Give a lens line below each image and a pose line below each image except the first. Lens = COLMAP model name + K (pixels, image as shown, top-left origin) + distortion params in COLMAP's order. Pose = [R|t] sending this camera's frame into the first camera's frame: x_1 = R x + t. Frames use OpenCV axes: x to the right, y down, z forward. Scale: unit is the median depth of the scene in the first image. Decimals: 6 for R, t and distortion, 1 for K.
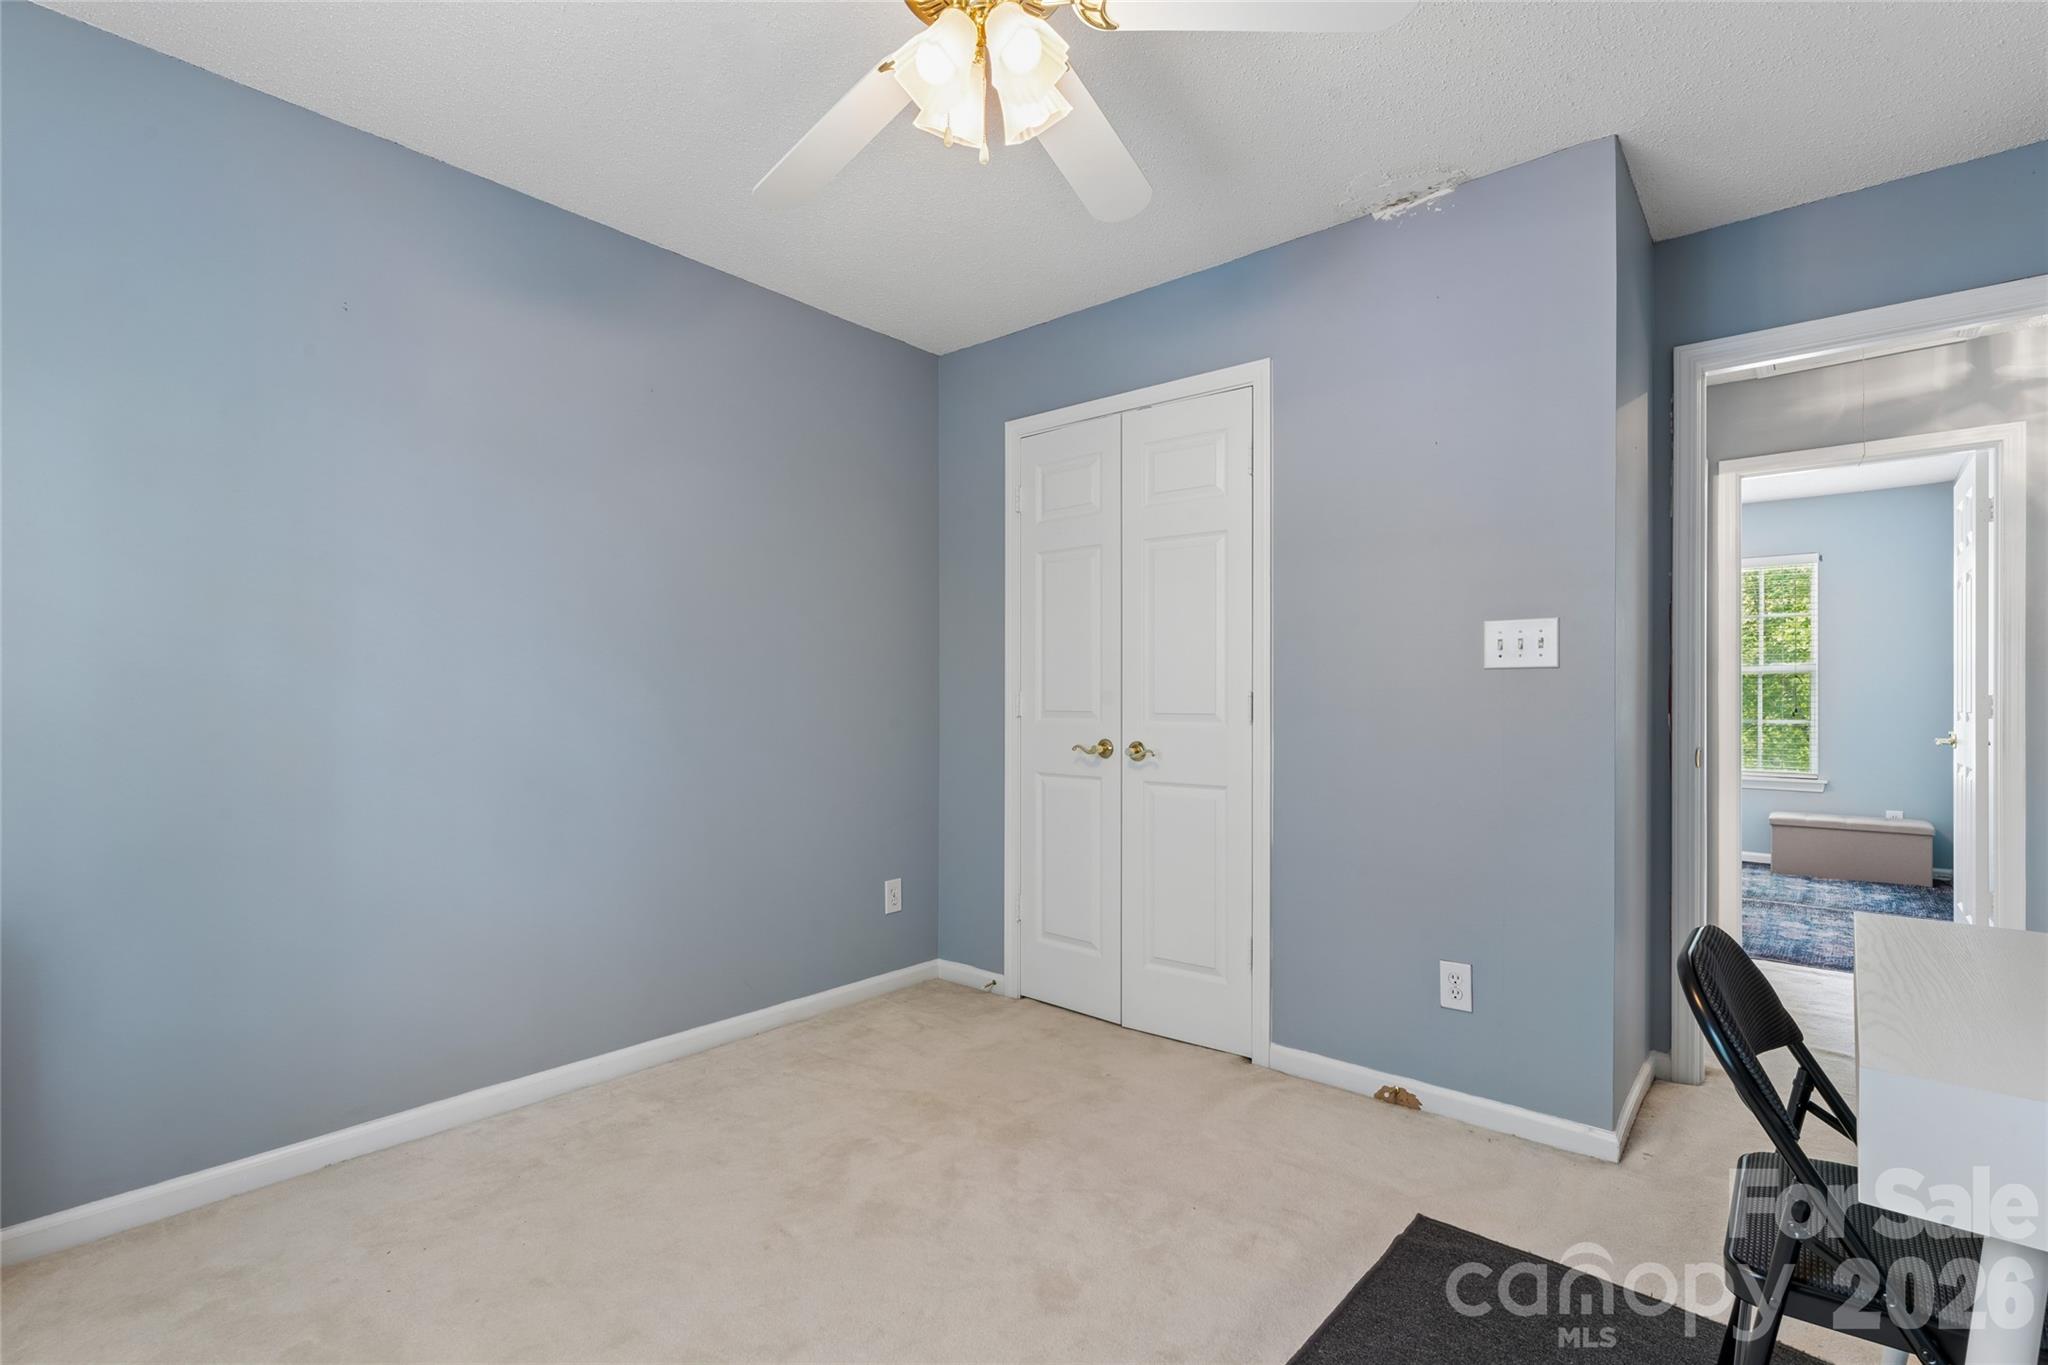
lens RADIAL K [[936.5, 0, 1039.5], [0, 936.5, 691.8], [0, 0, 1]] dist [-0.001246, 0.000304]
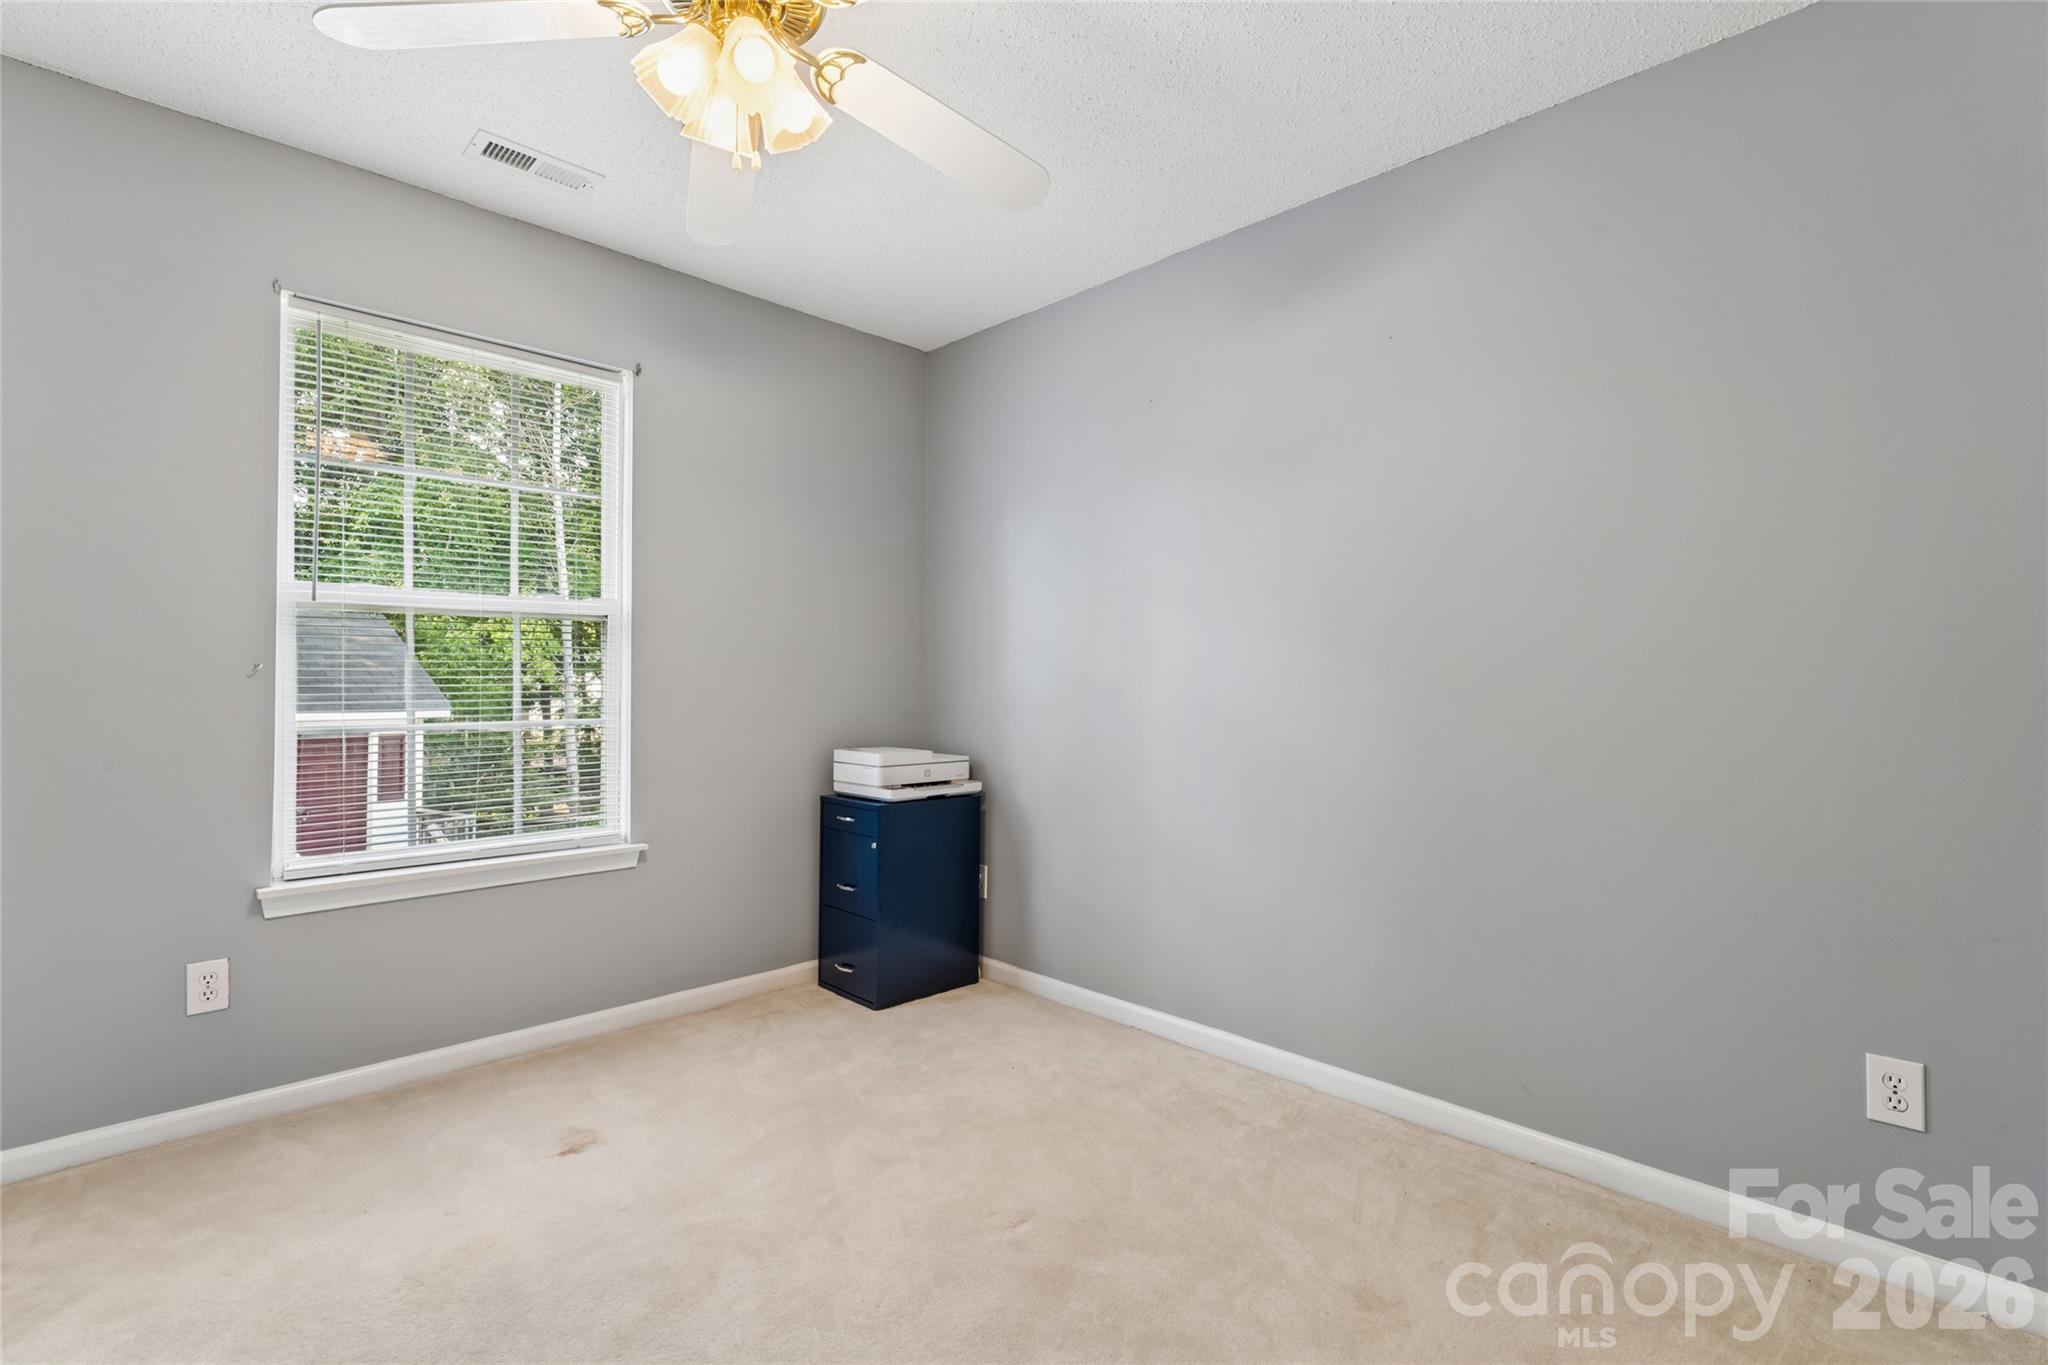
lens RADIAL K [[936.5, 0, 1022.2], [0, 936.5, 687.7], [0, 0, 1]] dist [-0.001246, 0.000304]
pose [[-0.101395, -0.008405, -0.994811, 0.537303], [-0.004547, 0.999958, -0.007985, 0.014691], [0.994836, 0.003714, -0.101429, 0.823823]]
